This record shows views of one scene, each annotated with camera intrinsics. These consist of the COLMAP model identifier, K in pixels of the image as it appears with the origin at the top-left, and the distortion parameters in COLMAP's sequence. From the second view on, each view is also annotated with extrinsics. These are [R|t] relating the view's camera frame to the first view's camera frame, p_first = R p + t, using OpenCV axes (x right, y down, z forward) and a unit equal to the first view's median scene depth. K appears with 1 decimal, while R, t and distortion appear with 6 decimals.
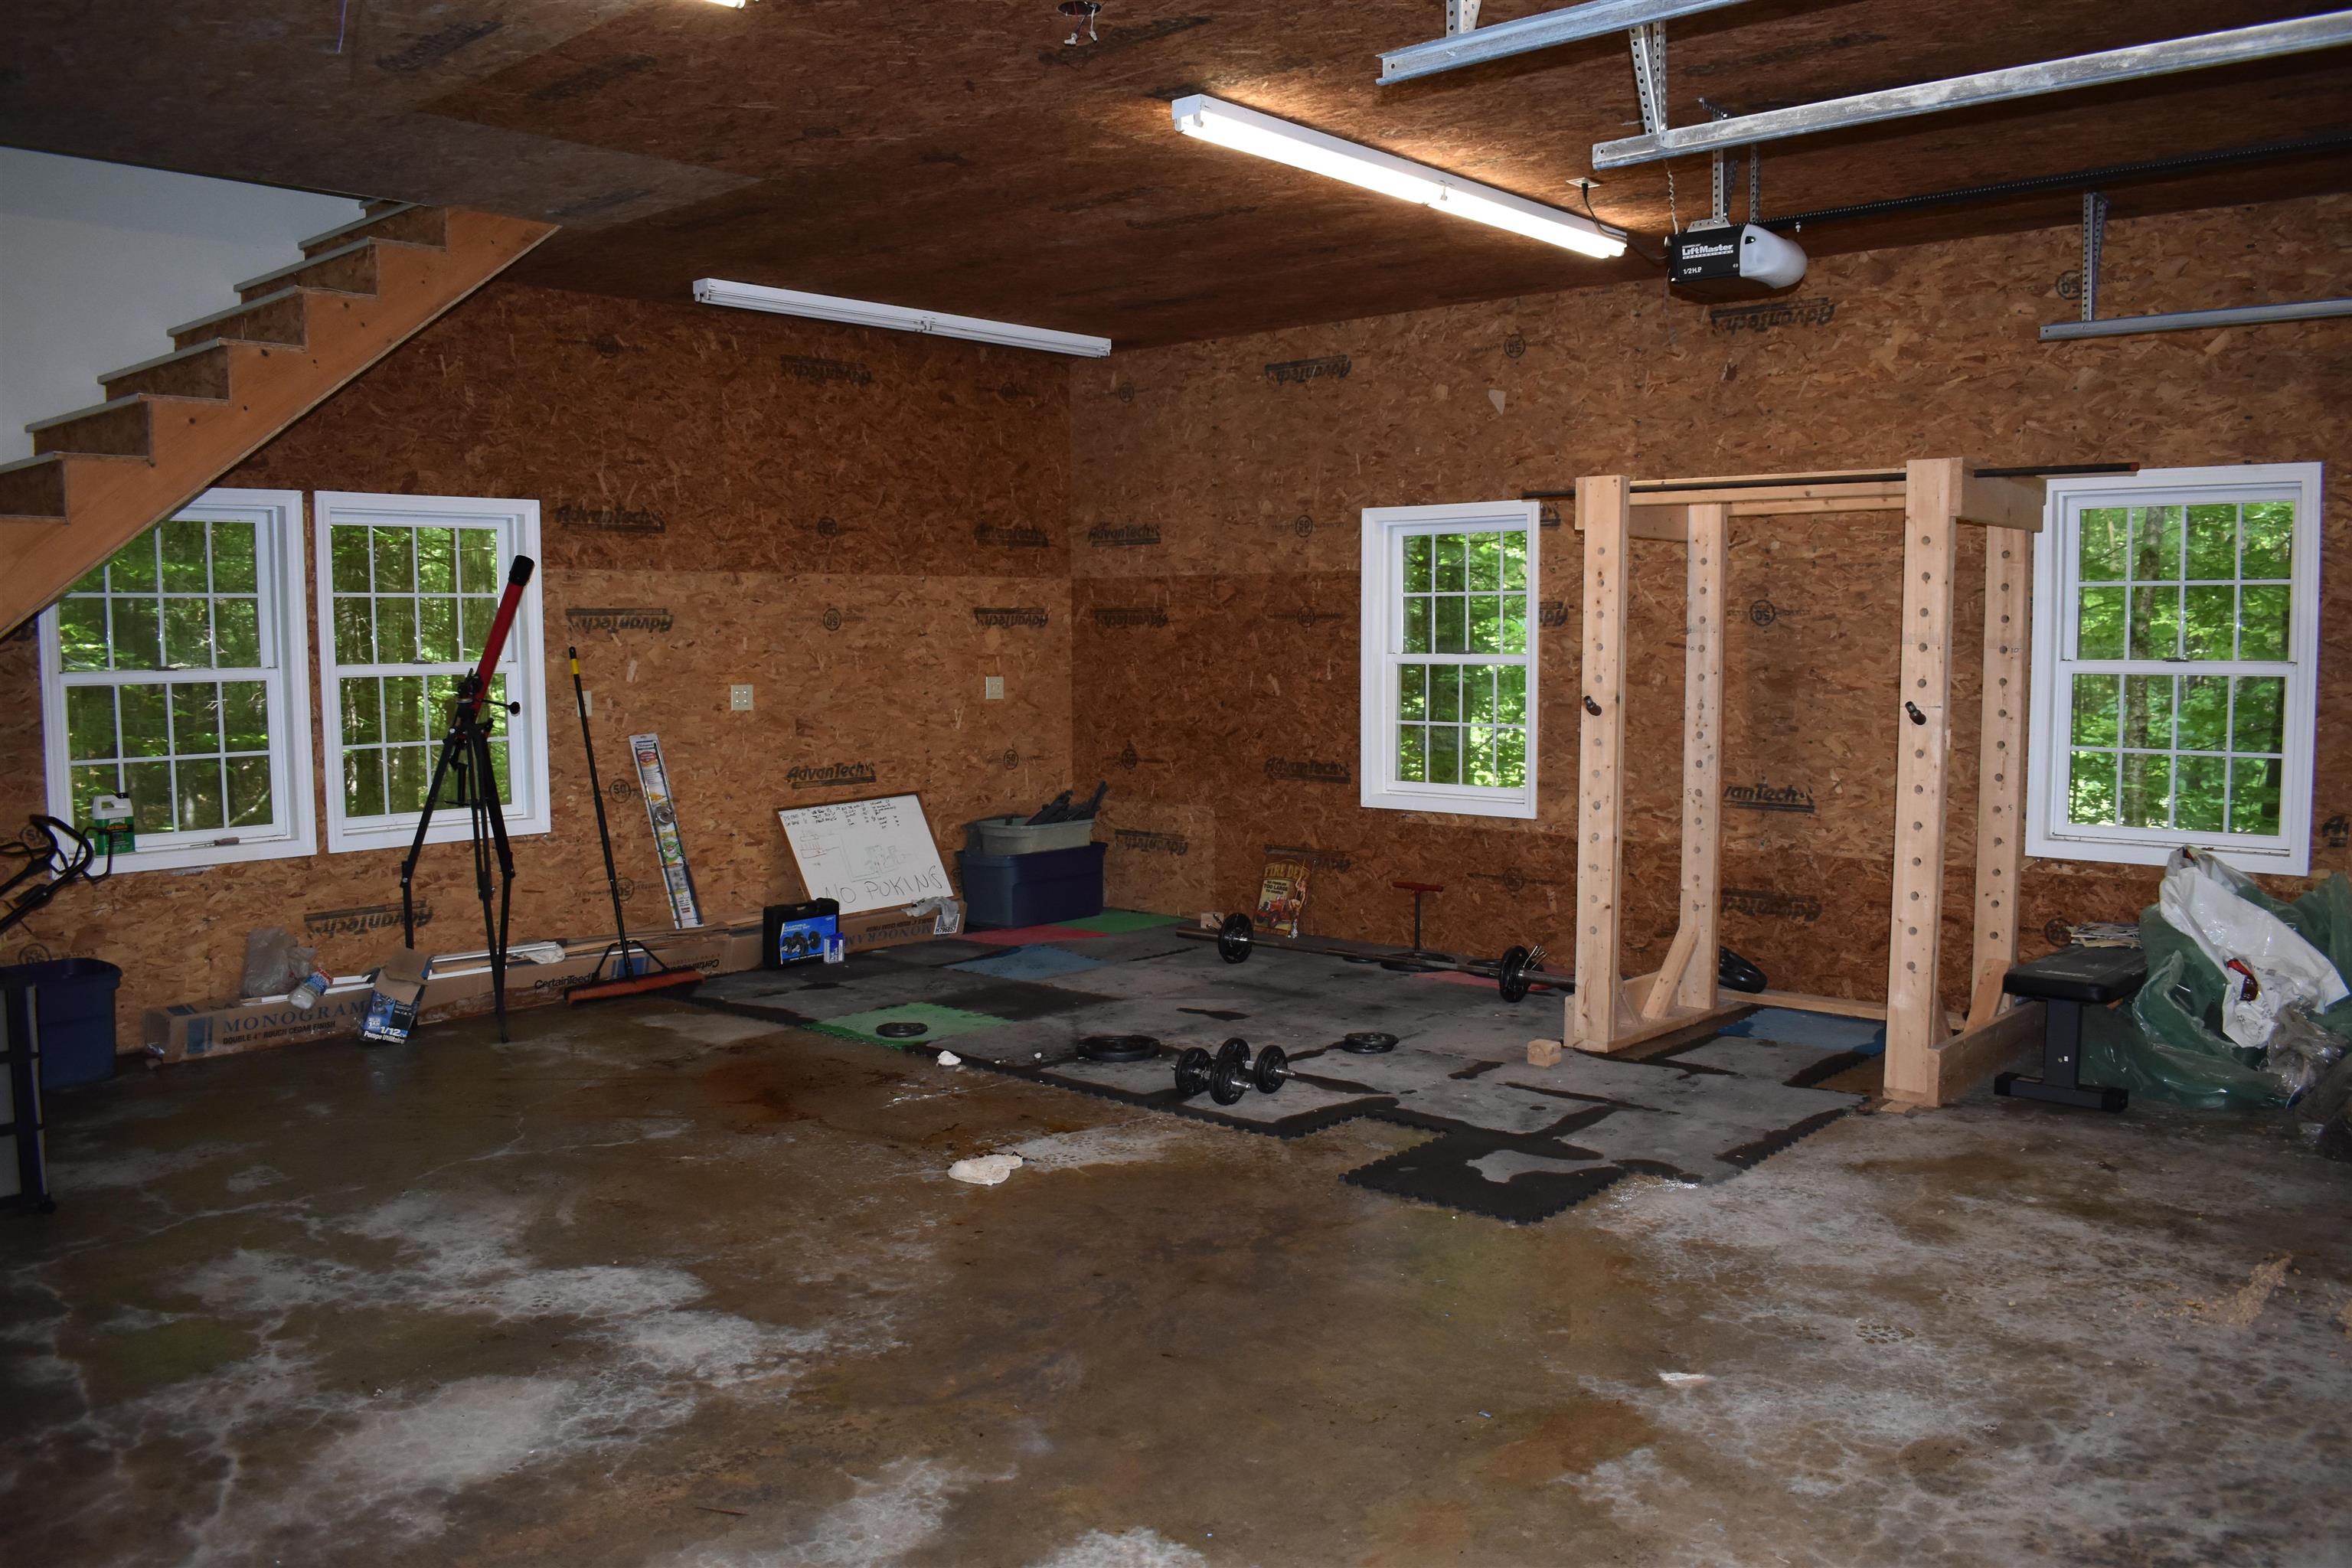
lens RADIAL K [[1844.4, 0, 1179.5], [0, 1844.4, 789.5], [0, 0, 1]] dist [-0.093754, 0.006811]
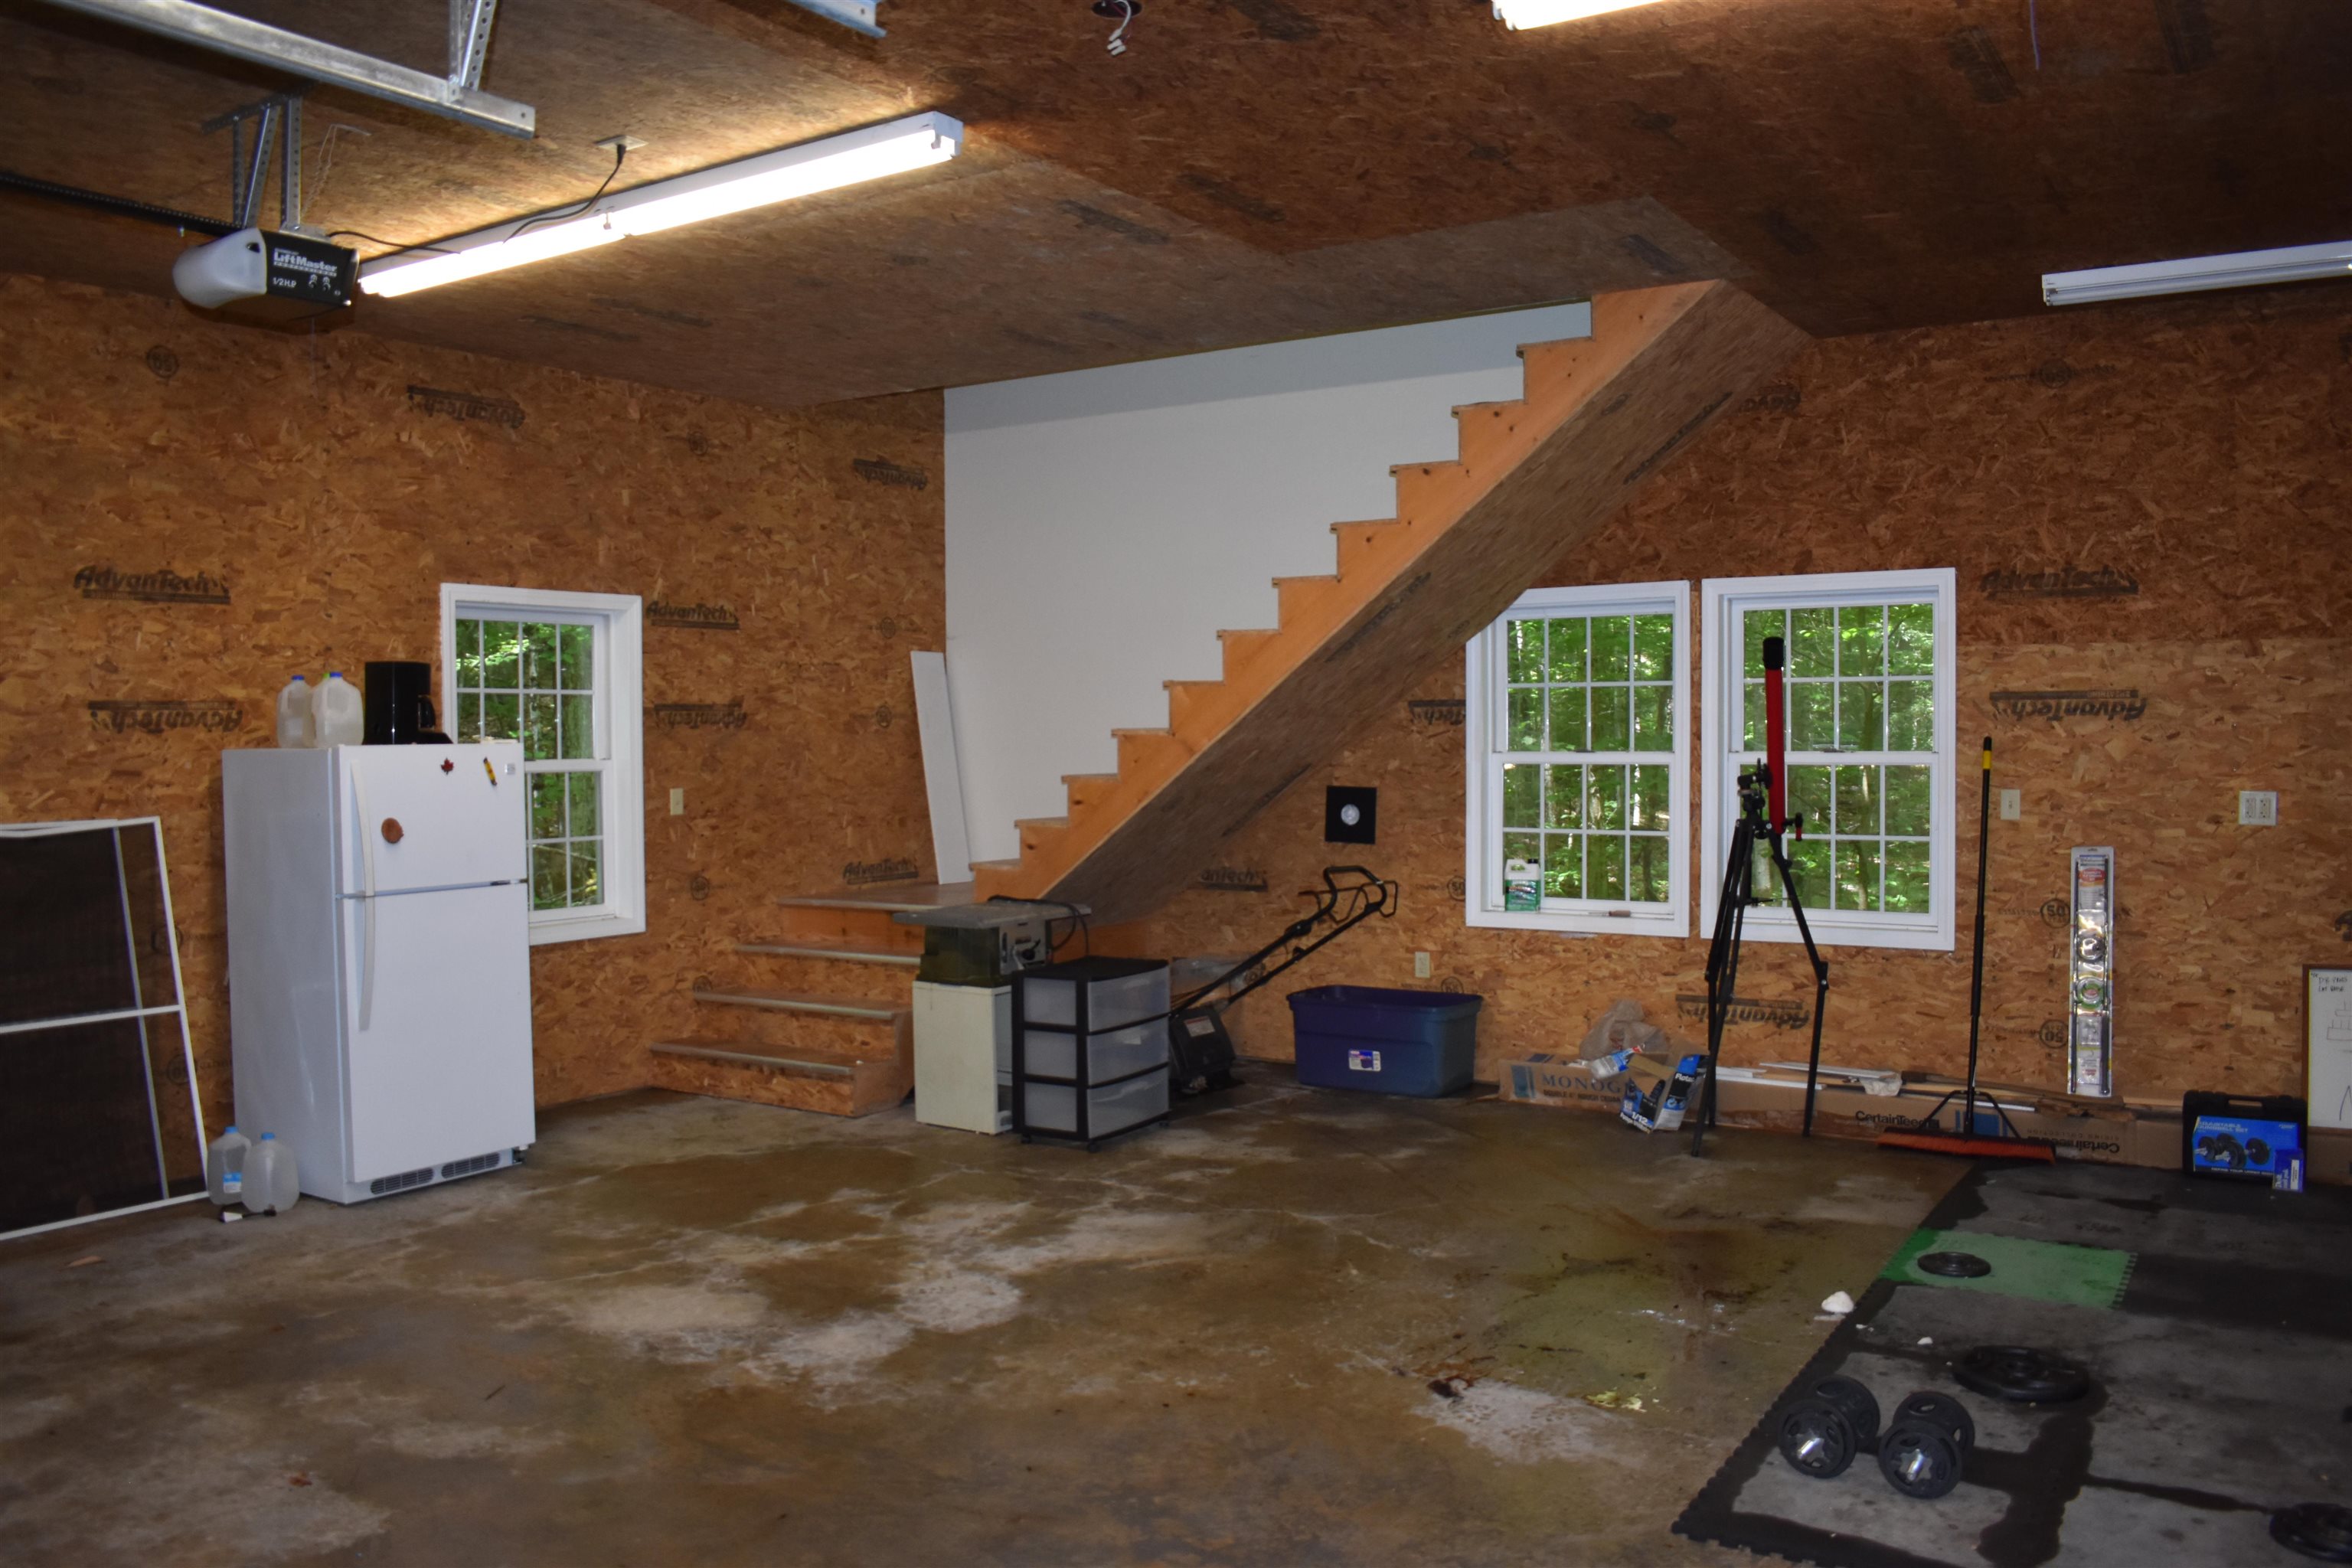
lens RADIAL K [[1844.4, 0, 1177.0], [0, 1844.4, 786.5], [0, 0, 1]] dist [-0.093754, 0.006811]
pose [[0.145305, 0.036944, -0.988697, 0.523702], [-0.077723, 0.996641, 0.025818, -0.055907], [0.986329, 0.073093, 0.147688, 0.593113]]
